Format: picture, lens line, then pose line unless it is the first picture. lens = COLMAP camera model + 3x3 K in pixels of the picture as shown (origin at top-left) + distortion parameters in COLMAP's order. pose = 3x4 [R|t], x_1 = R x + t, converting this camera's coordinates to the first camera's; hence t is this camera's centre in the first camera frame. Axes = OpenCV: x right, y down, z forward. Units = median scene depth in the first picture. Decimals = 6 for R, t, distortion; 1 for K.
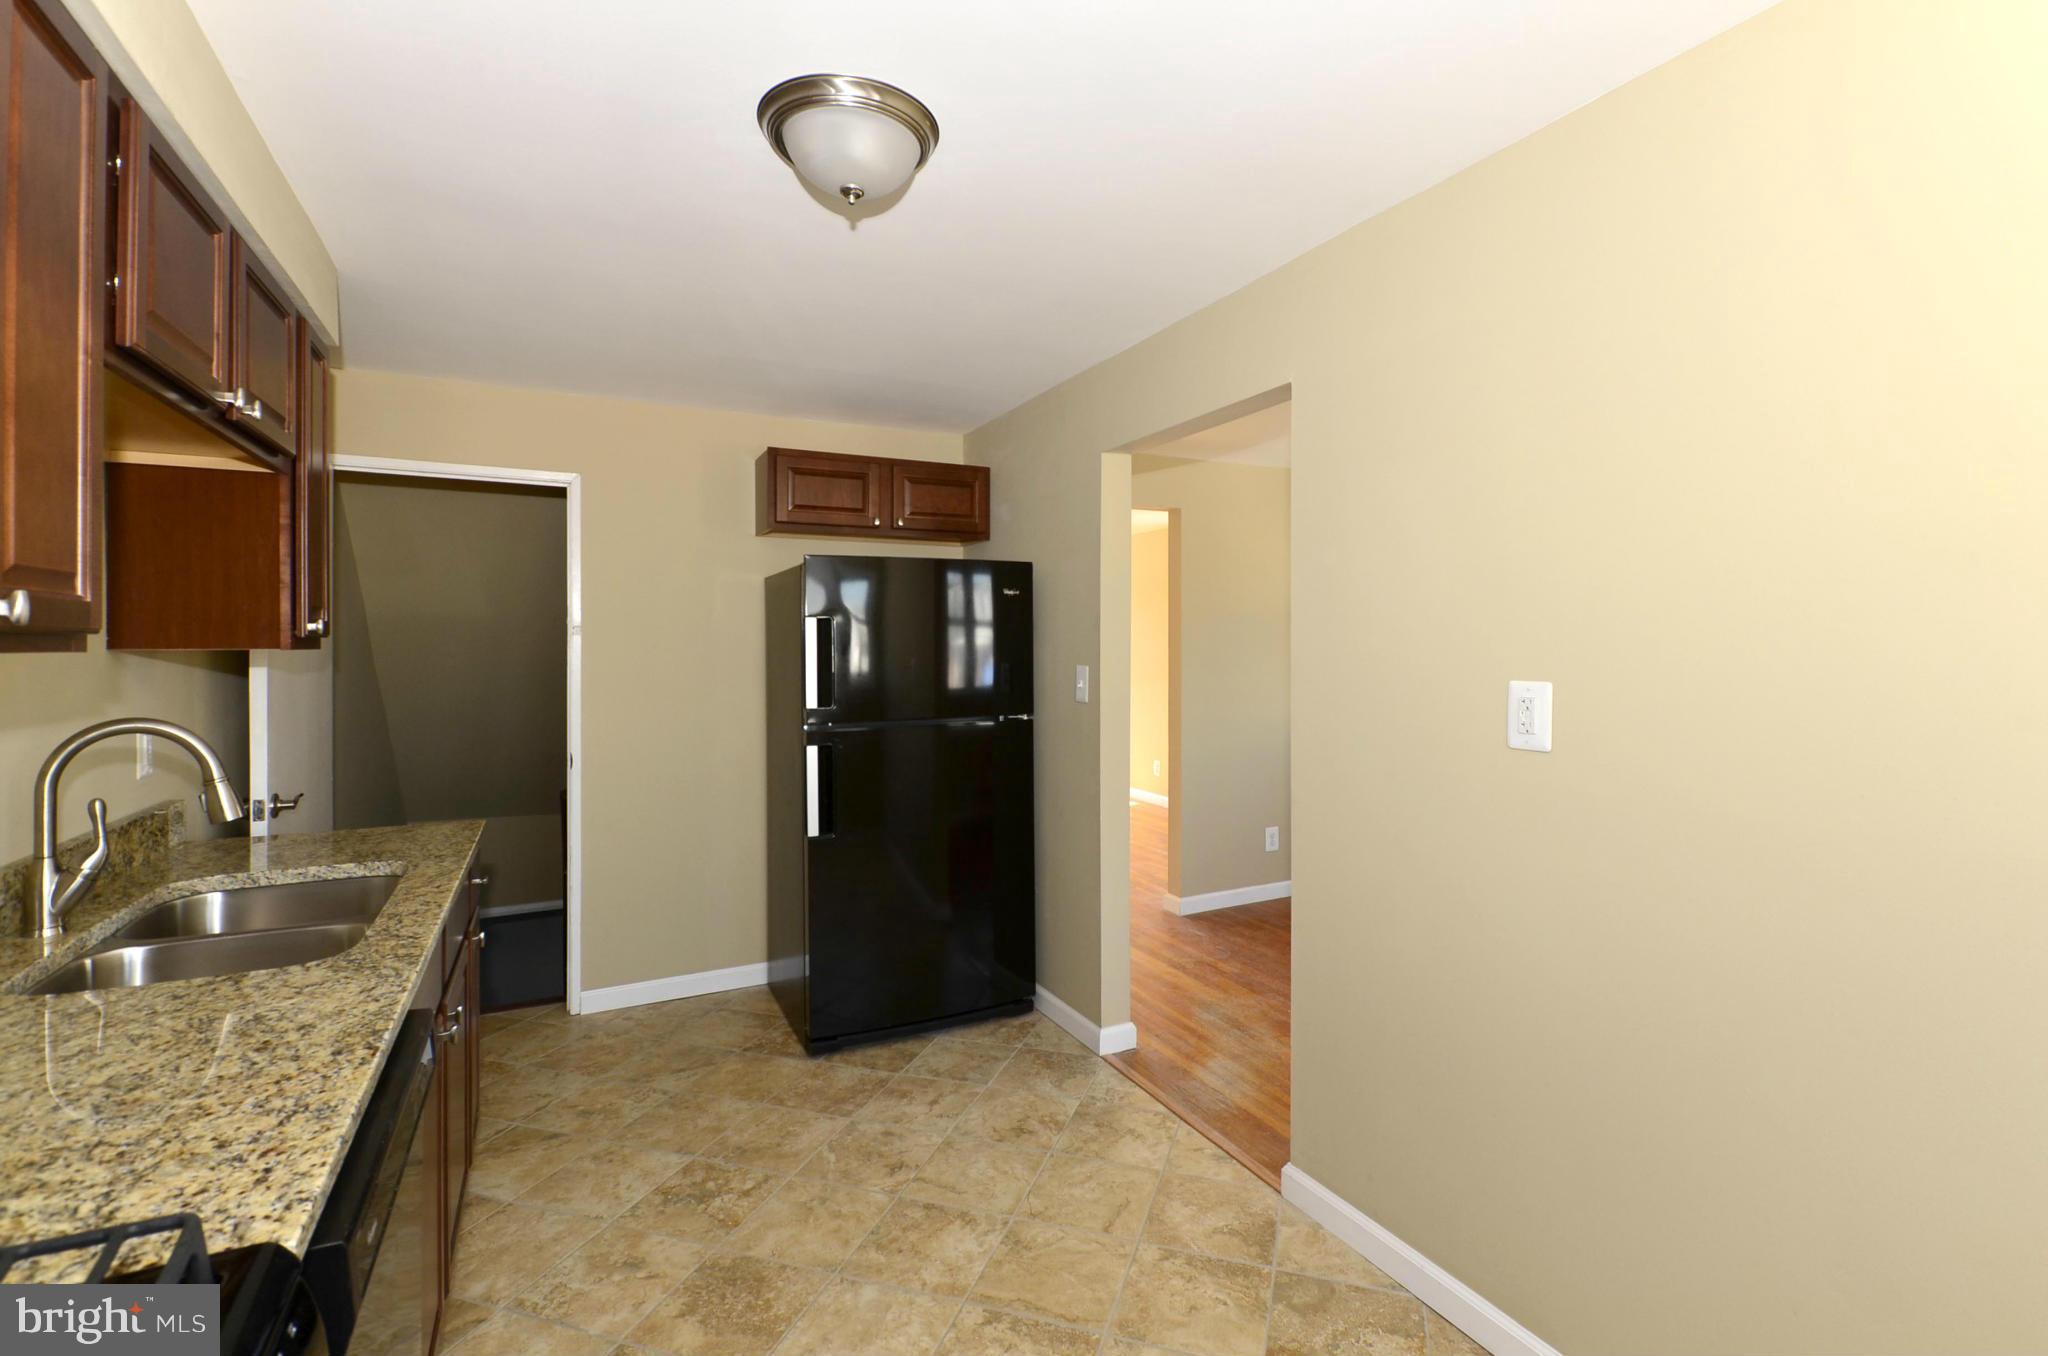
lens RADIAL K [[942.1, 0, 1040.7], [0, 942.1, 642.2], [0, 0, 1]] dist [0.017237, -0.014077]
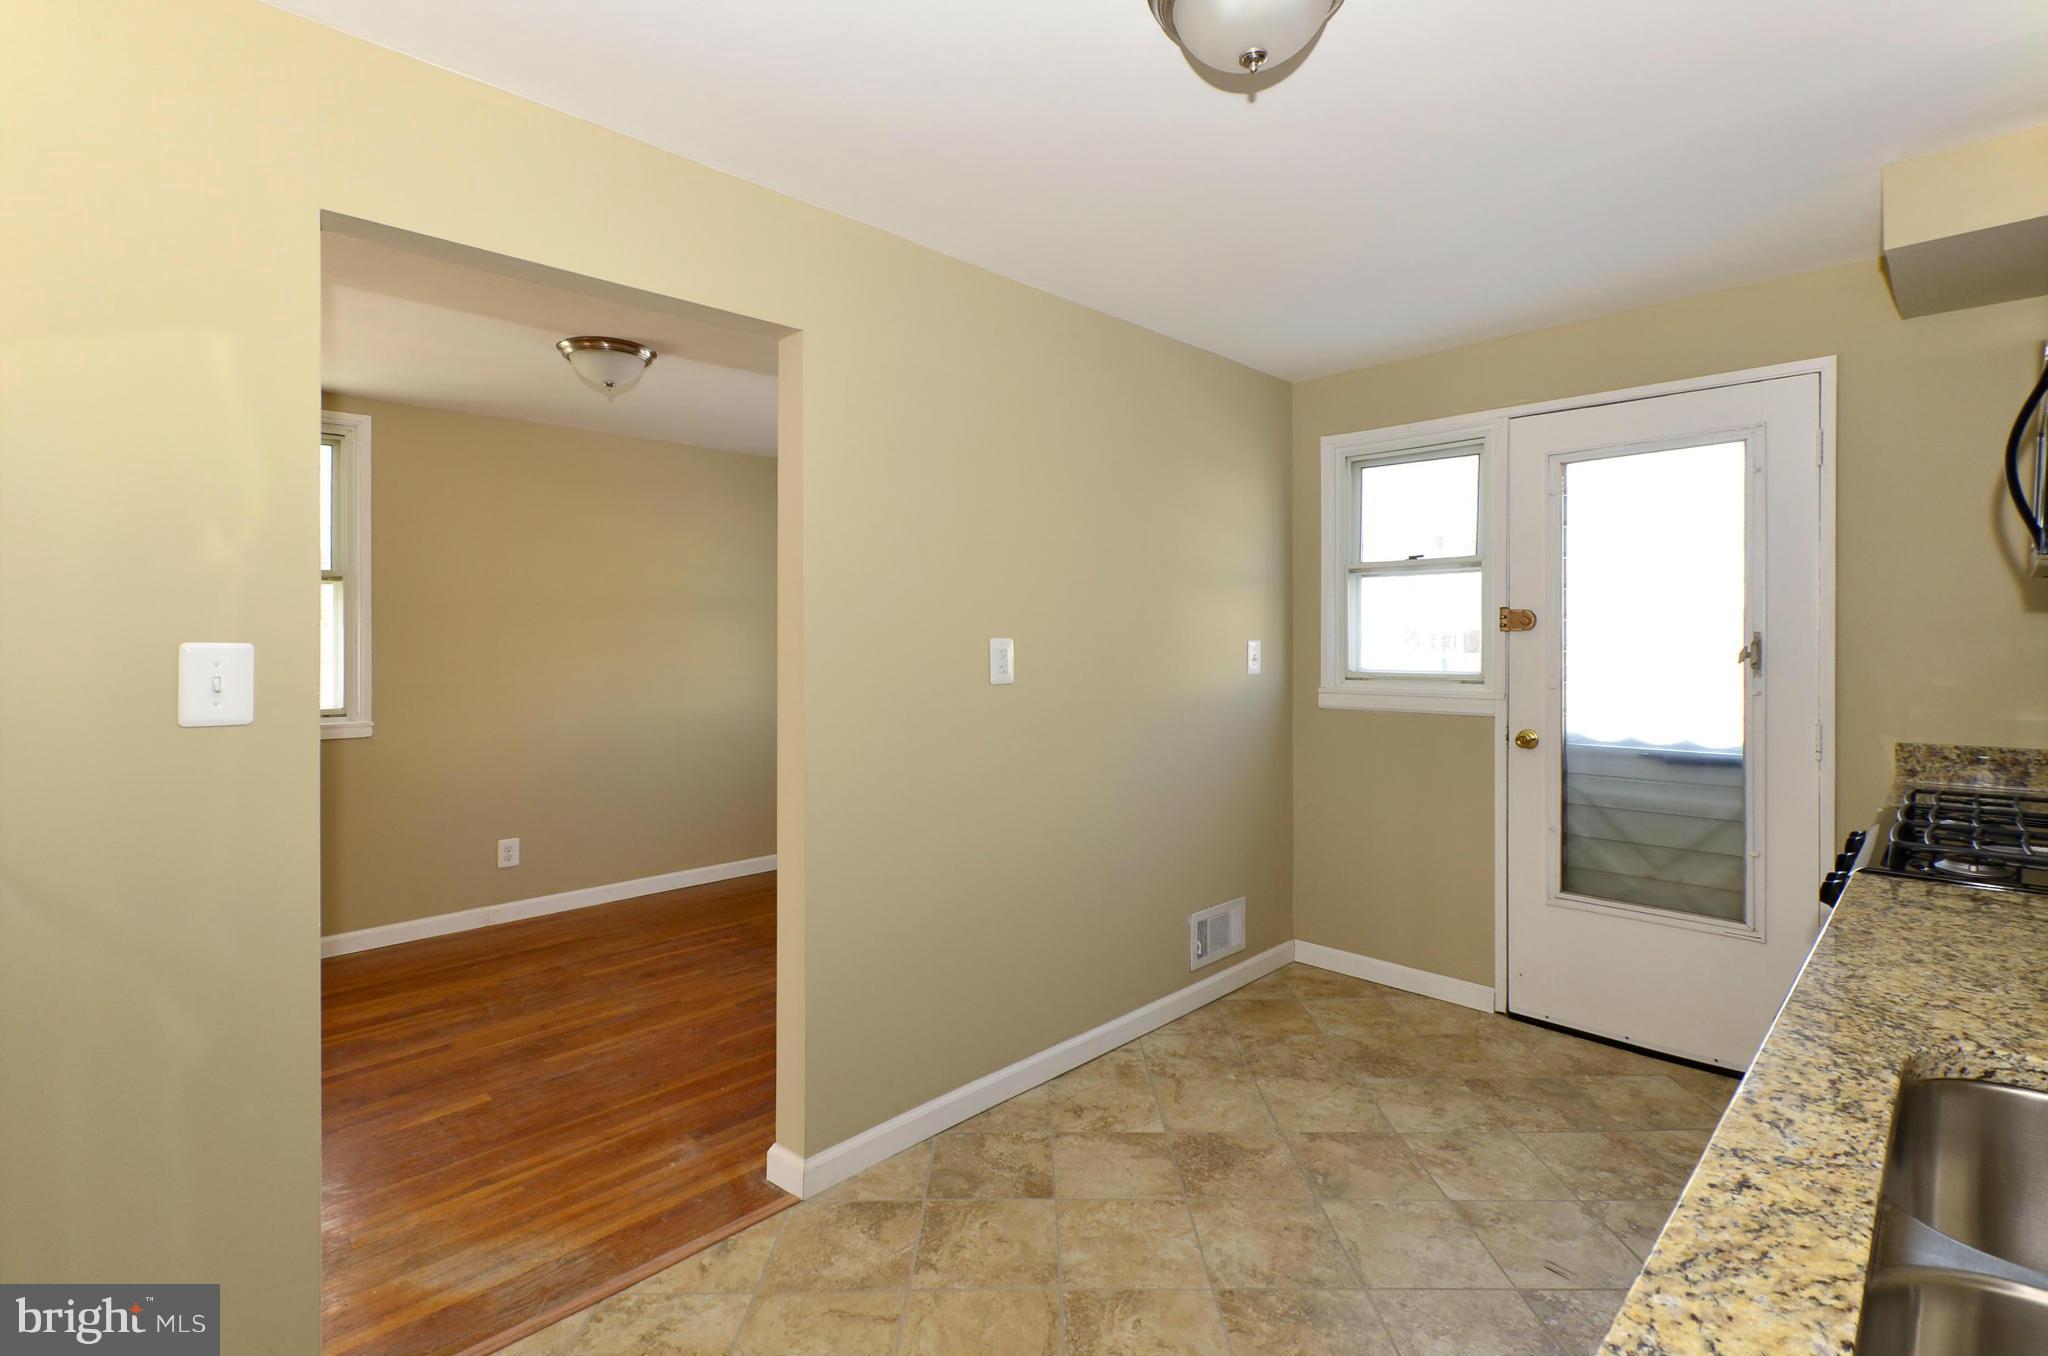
lens RADIAL K [[964.2, 0, 1012.1], [0, 964.2, 642.1], [0, 0, 1]] dist [0.015934, -0.014881]
pose [[-0.314803, 0.004746, 0.949145, -0.651812], [0.006135, 0.999977, -0.002966, 0.033877], [-0.949137, 0.004889, -0.314825, 0.998816]]
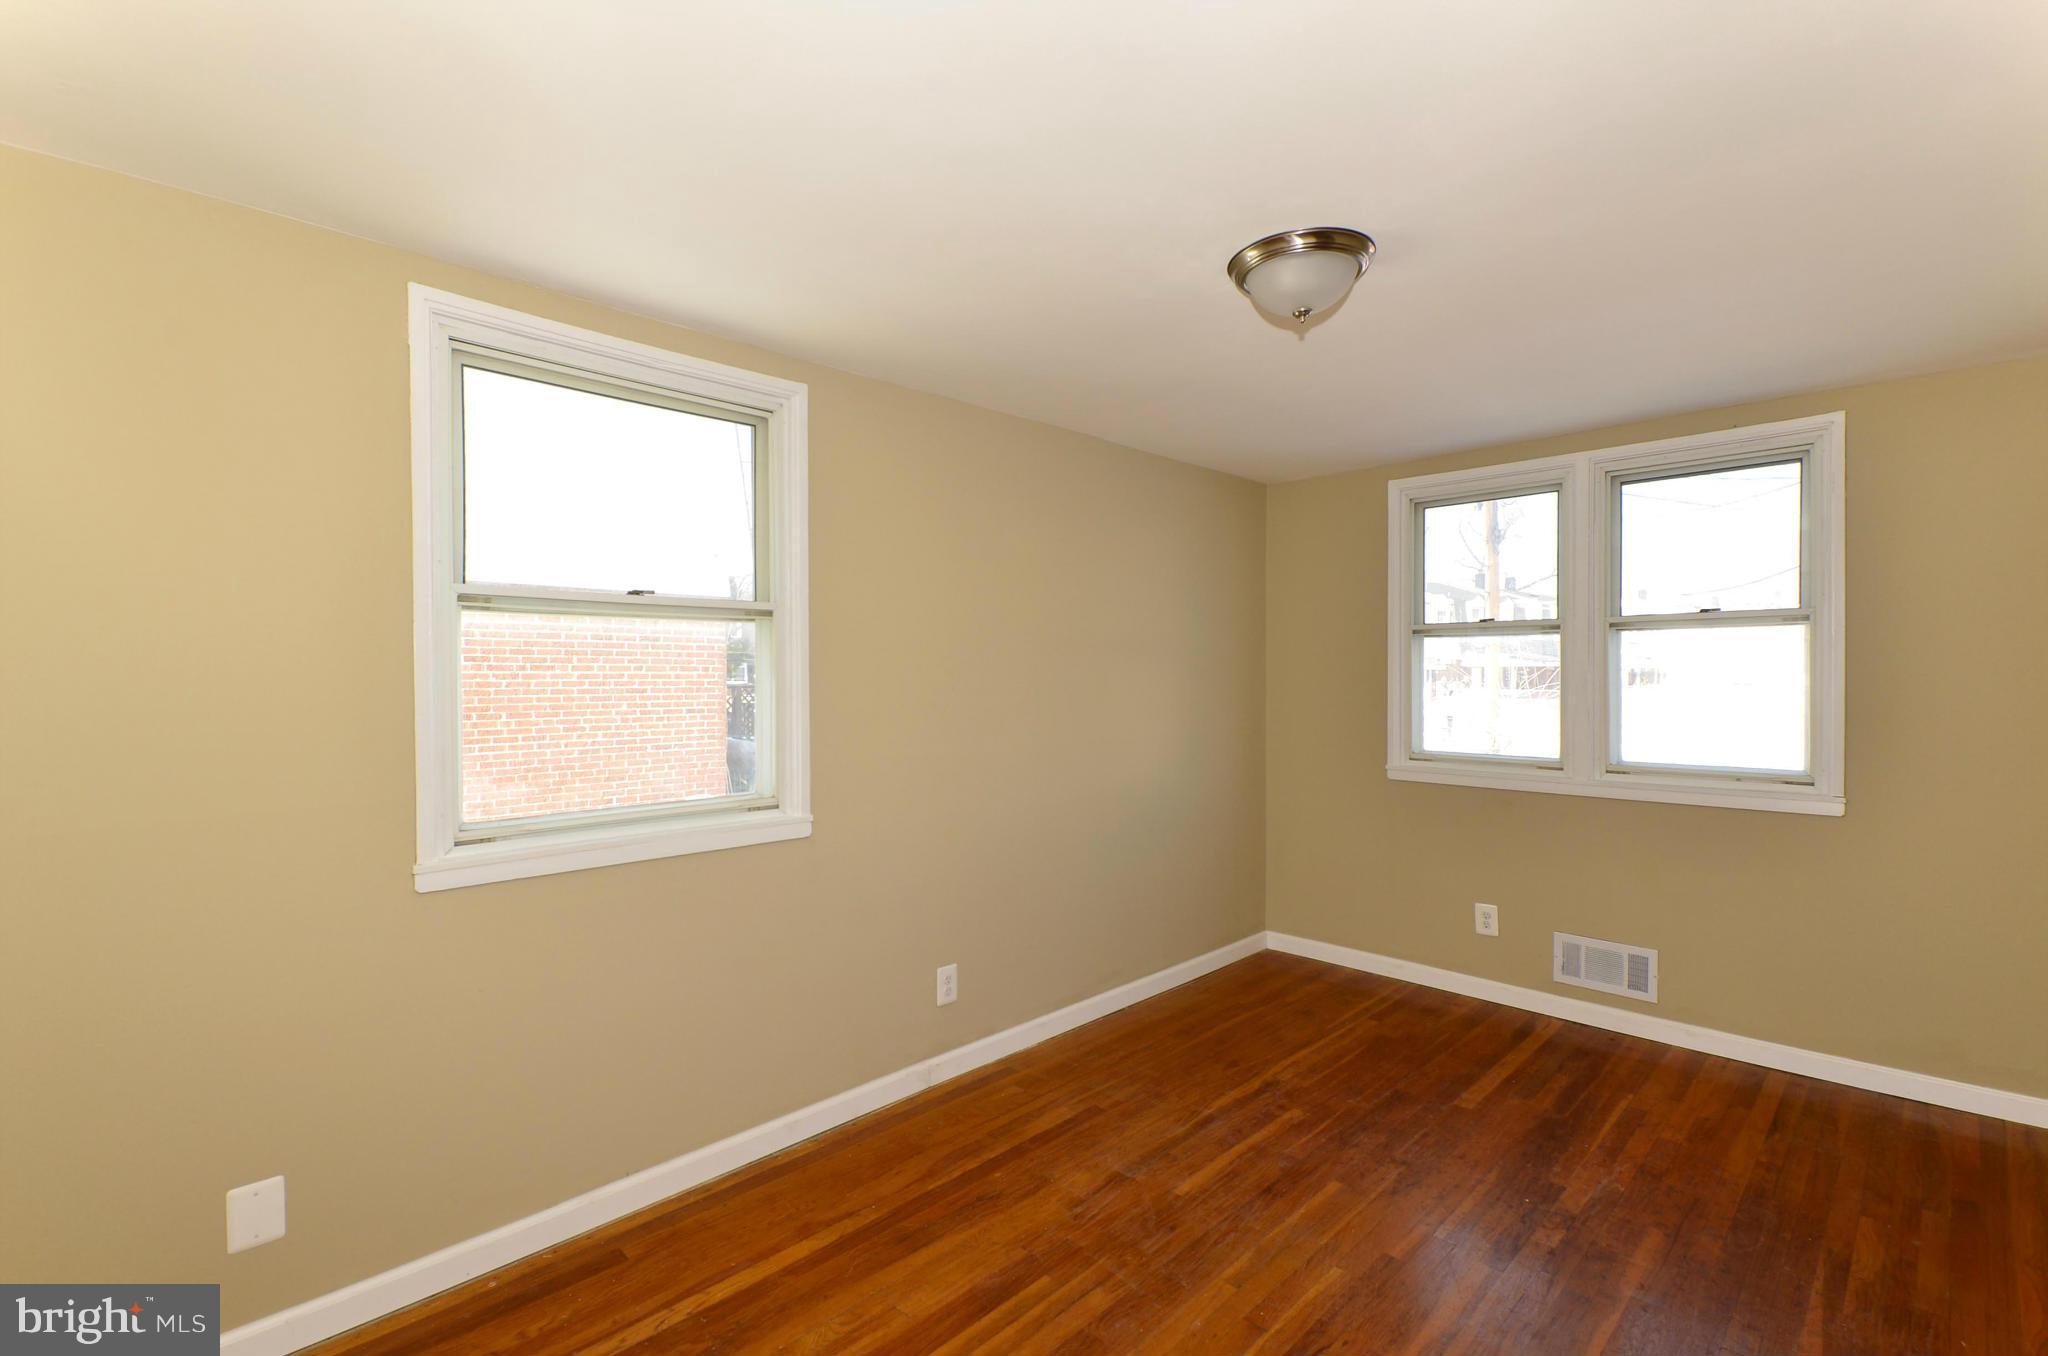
lens RADIAL K [[922.5, 0, 1034.1], [0, 922.5, 669.4], [0, 0, 1]] dist [0.015746, -0.012581]
pose [[-0.330064, 0.013788, 0.943858, 0.071609], [0.005672, 0.999904, -0.012624, 0.000595], [-0.943942, 0.001187, -0.330111, 1.601125]]
